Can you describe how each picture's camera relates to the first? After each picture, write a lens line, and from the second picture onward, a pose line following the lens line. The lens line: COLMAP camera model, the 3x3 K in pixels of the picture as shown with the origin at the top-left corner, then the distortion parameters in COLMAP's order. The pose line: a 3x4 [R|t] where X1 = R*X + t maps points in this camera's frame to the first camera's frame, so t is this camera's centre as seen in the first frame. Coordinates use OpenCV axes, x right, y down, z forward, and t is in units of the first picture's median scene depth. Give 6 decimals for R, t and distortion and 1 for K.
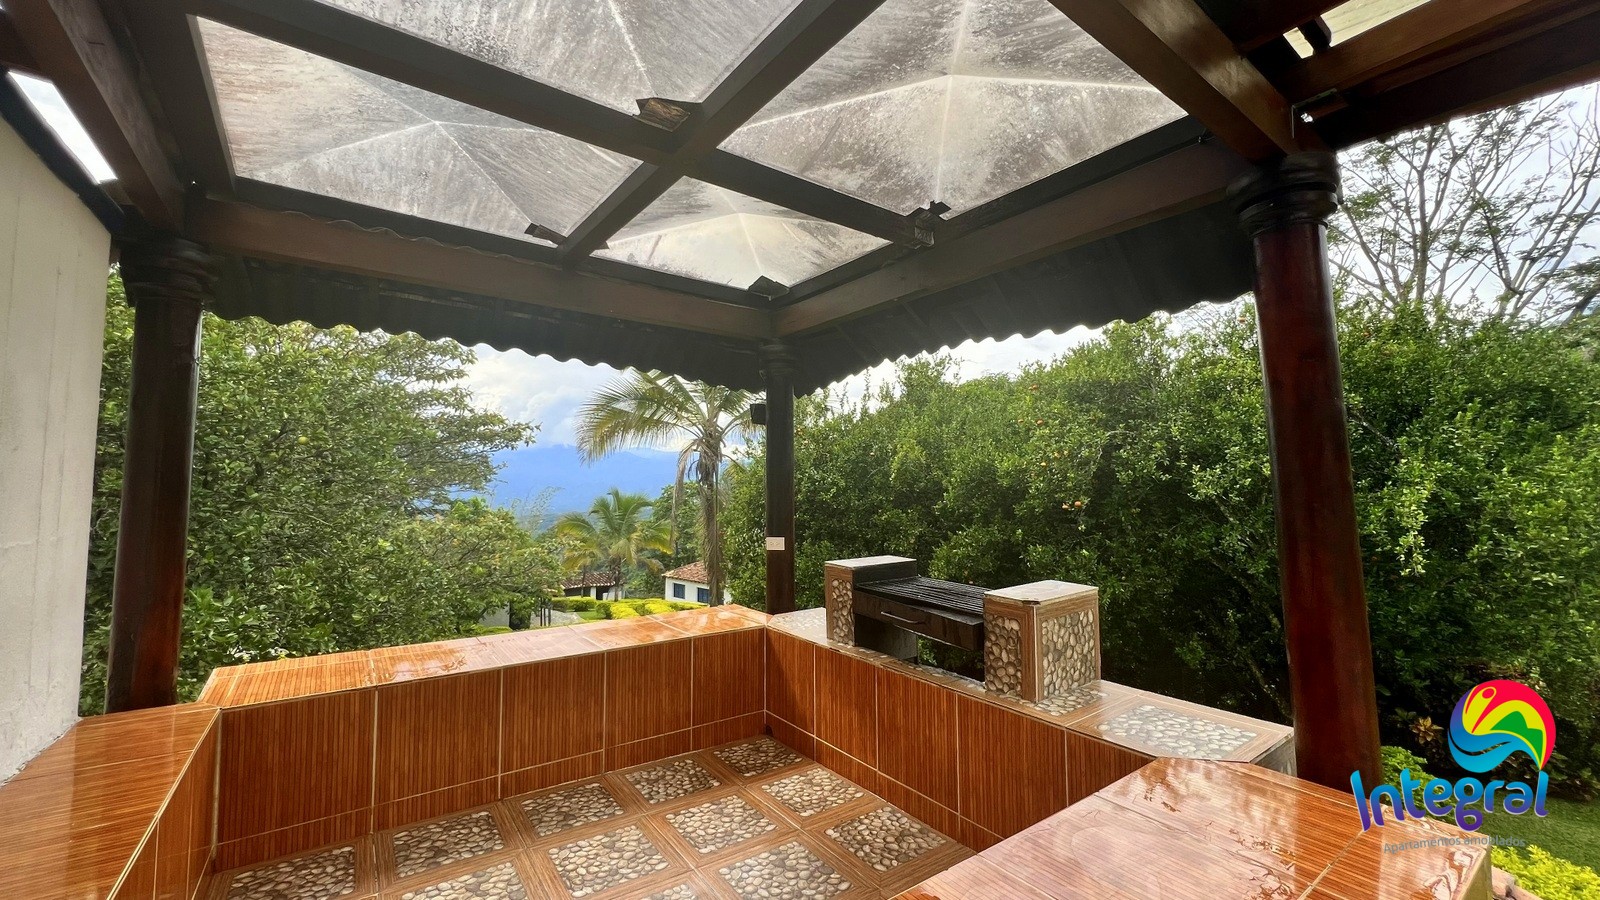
lens RADIAL K [[641.3, 0, 798.5], [0, 641.3, 449.5], [0, 0, 1]] dist [-0.003394, -0.000023]
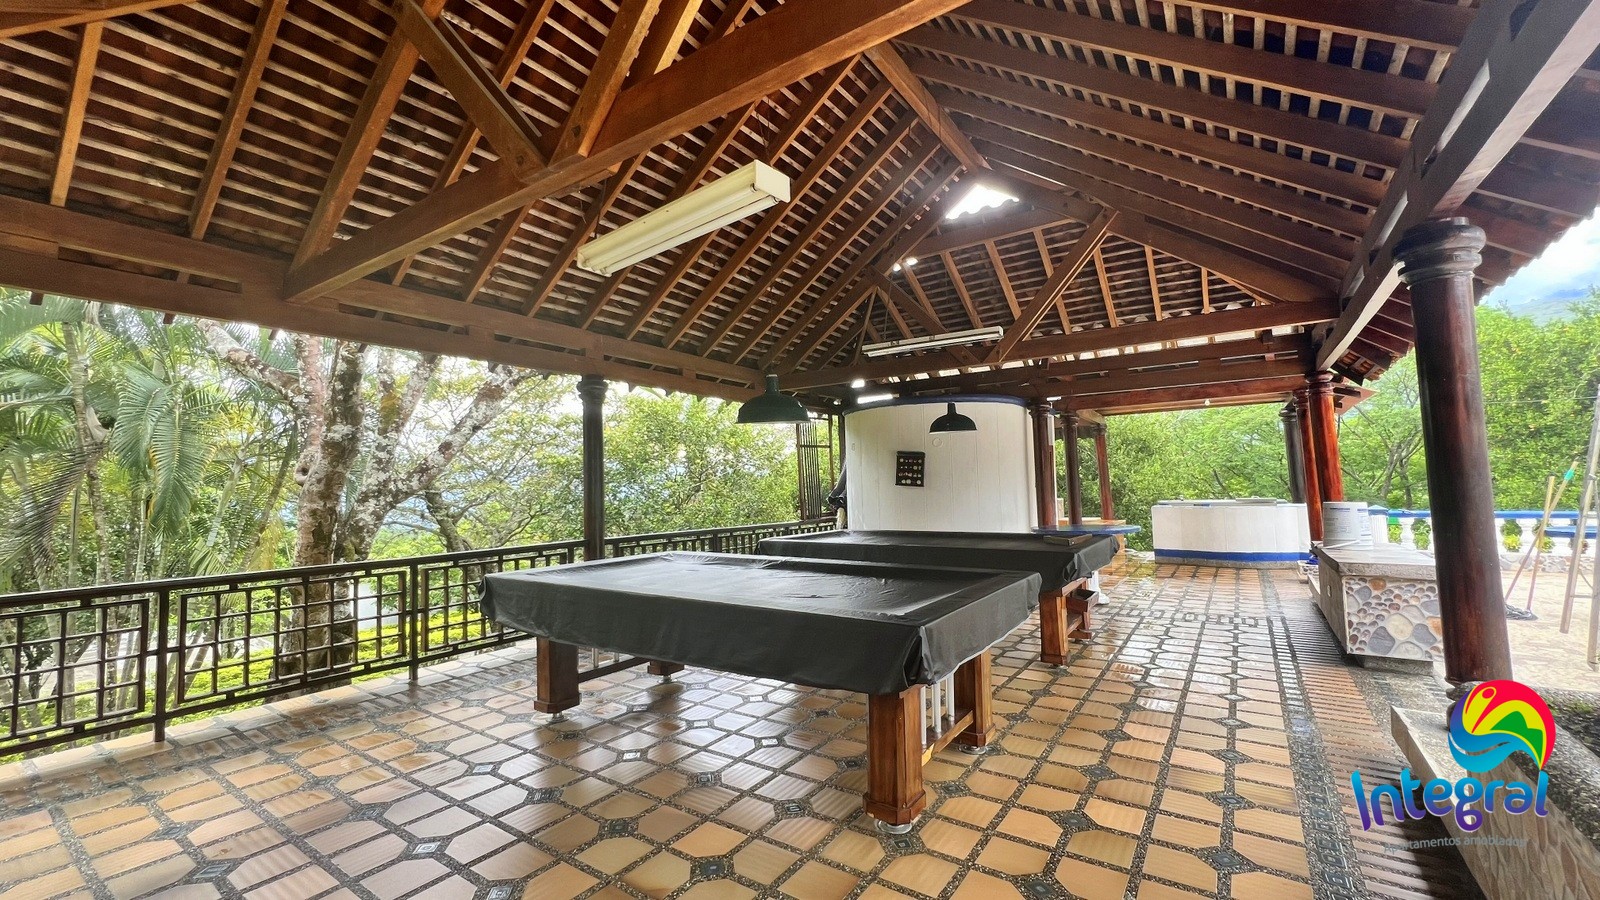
lens RADIAL K [[641.3, 0, 799.8], [0, 641.3, 445.6], [0, 0, 1]] dist [-0.003394, -0.000023]
pose [[0.941894, 0.015981, 0.335529, -1.192400], [-0.014372, 0.999870, -0.007279, -0.037683], [-0.335601, 0.002034, 0.942002, -1.138716]]
